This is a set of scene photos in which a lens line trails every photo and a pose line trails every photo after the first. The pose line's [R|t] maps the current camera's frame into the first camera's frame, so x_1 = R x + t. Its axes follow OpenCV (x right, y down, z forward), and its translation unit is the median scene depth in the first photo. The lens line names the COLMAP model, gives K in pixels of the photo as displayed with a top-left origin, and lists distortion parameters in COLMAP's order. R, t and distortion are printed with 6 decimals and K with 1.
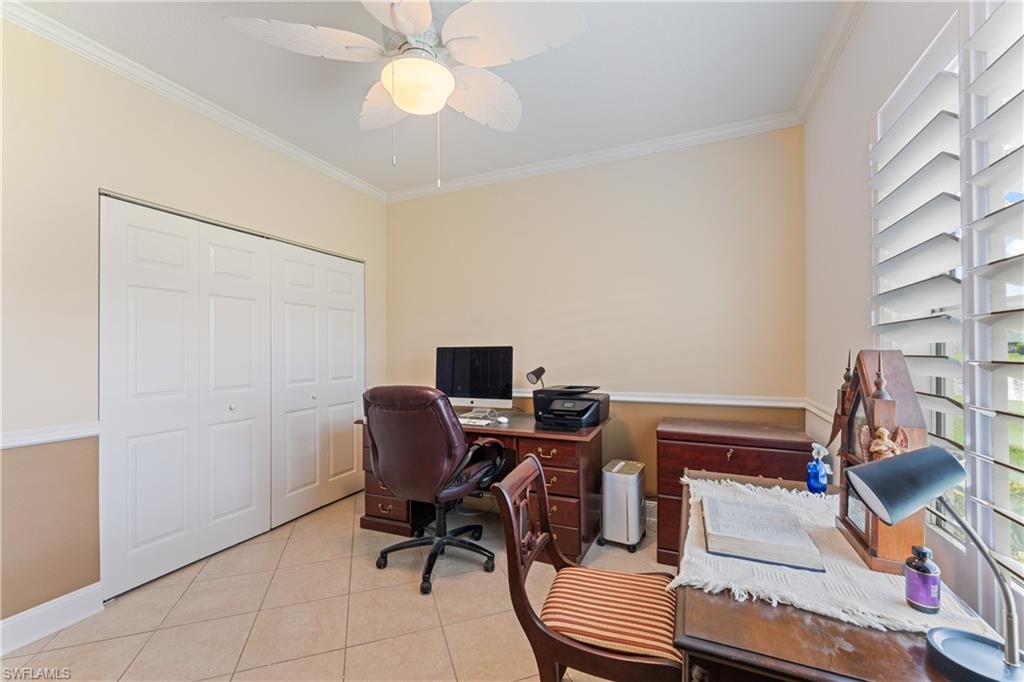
lens RADIAL K [[417.5, 0, 513.7], [0, 417.5, 354.5], [0, 0, 1]] dist [0.000765, -0.000125]
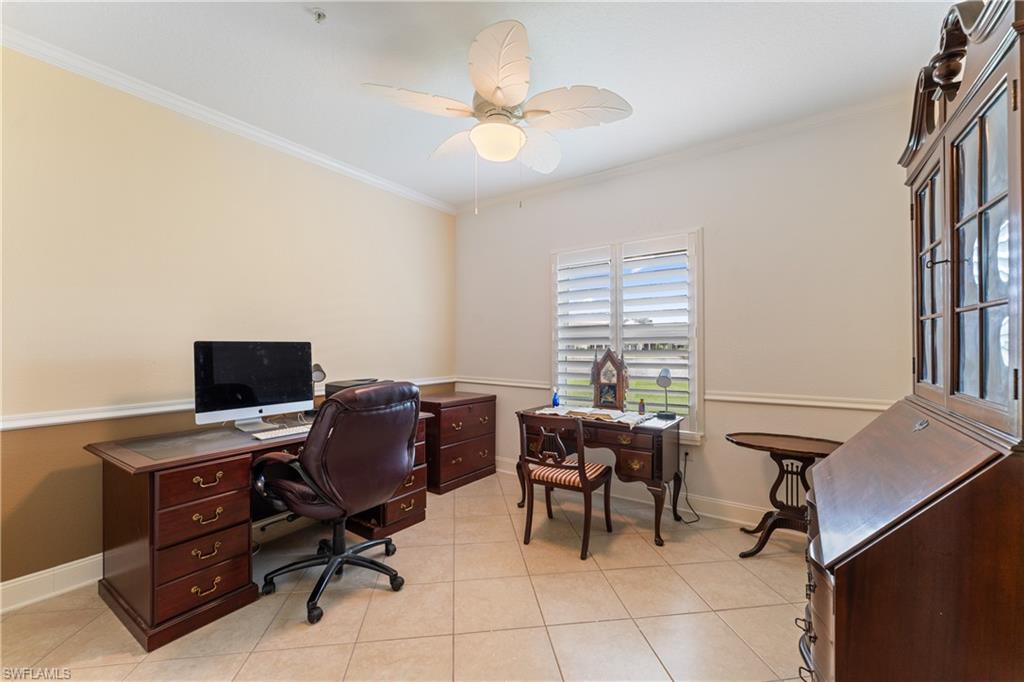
lens RADIAL K [[417.5, 0, 513.7], [0, 417.5, 354.5], [0, 0, 1]] dist [0.000765, -0.000125]
pose [[0.181547, -0.010147, 0.983330, -0.814056], [0.009366, 0.999919, 0.008589, 0.003951], [-0.983338, 0.007651, 0.181627, 0.392236]]
